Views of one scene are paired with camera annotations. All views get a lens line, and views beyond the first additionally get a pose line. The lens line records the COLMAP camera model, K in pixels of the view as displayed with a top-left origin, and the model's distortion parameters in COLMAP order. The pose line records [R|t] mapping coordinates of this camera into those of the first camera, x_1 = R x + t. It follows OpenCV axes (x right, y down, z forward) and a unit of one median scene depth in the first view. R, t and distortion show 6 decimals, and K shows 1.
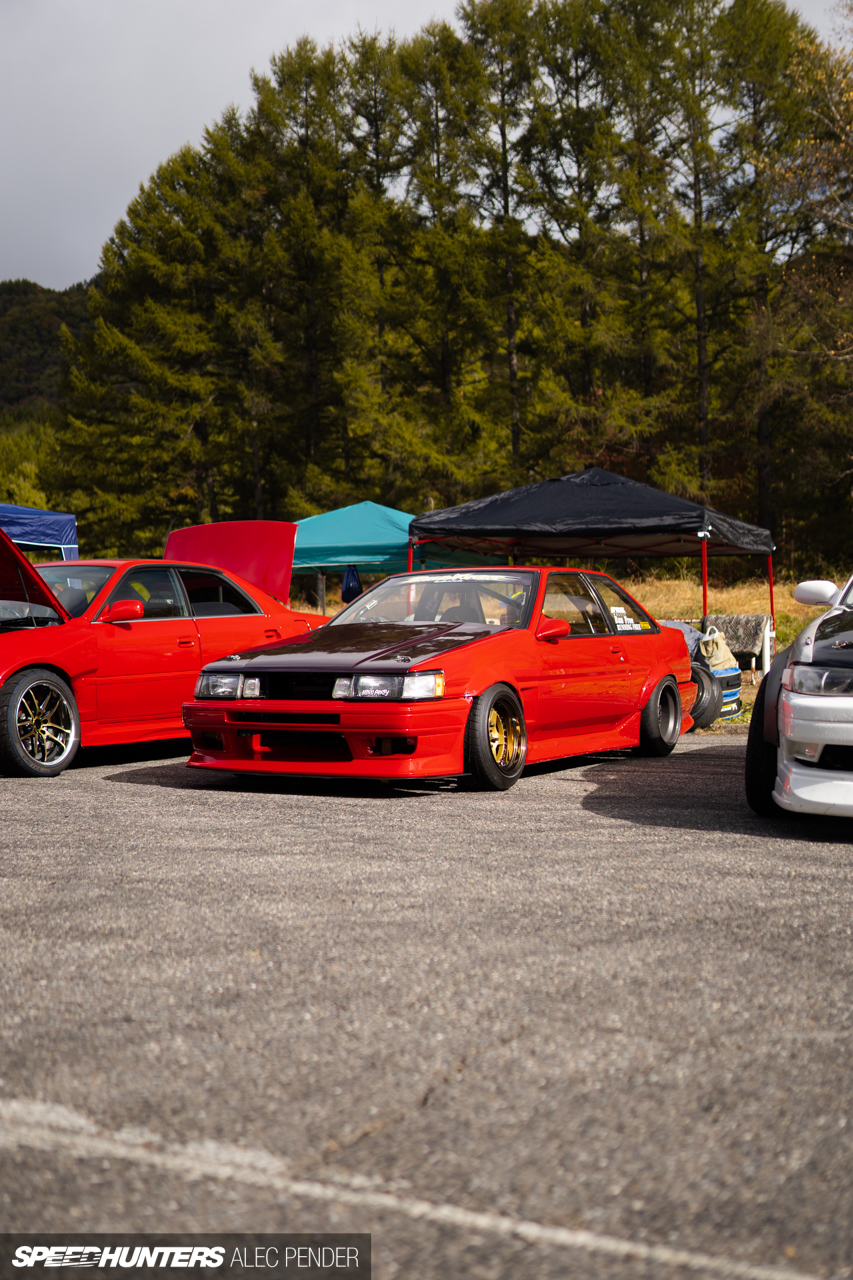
lens RADIAL K [[1475.0, 0, 426.5], [0, 1475.0, 640.0], [0, 0, 1]] dist [-0.018129, -0.003787]
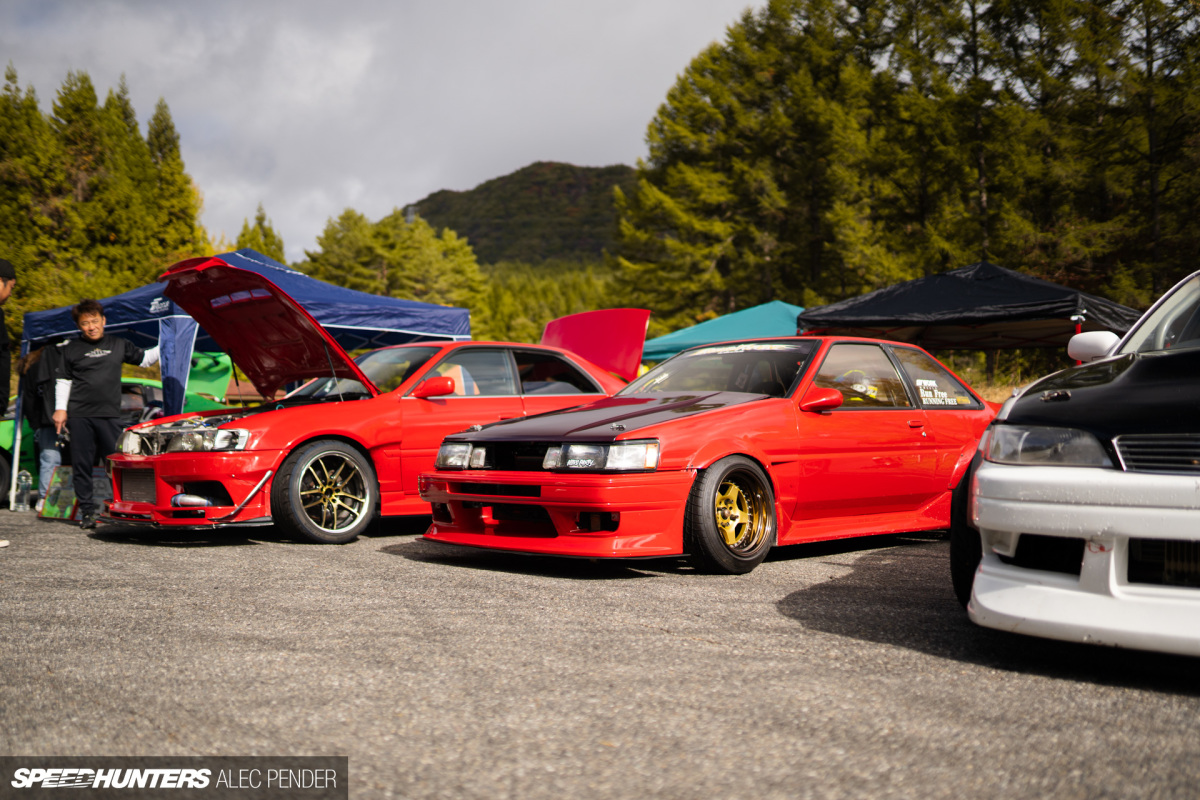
lens RADIAL K [[1196.2, 0, 593.9], [0, 1196.2, 398.4], [0, 0, 1]] dist [-0.026983, 0.053498]
pose [[0.967169, -0.003116, -0.254116, 0.127216], [-0.004355, 0.999575, -0.028831, 0.013426], [0.254098, 0.028991, 0.966744, 0.223022]]
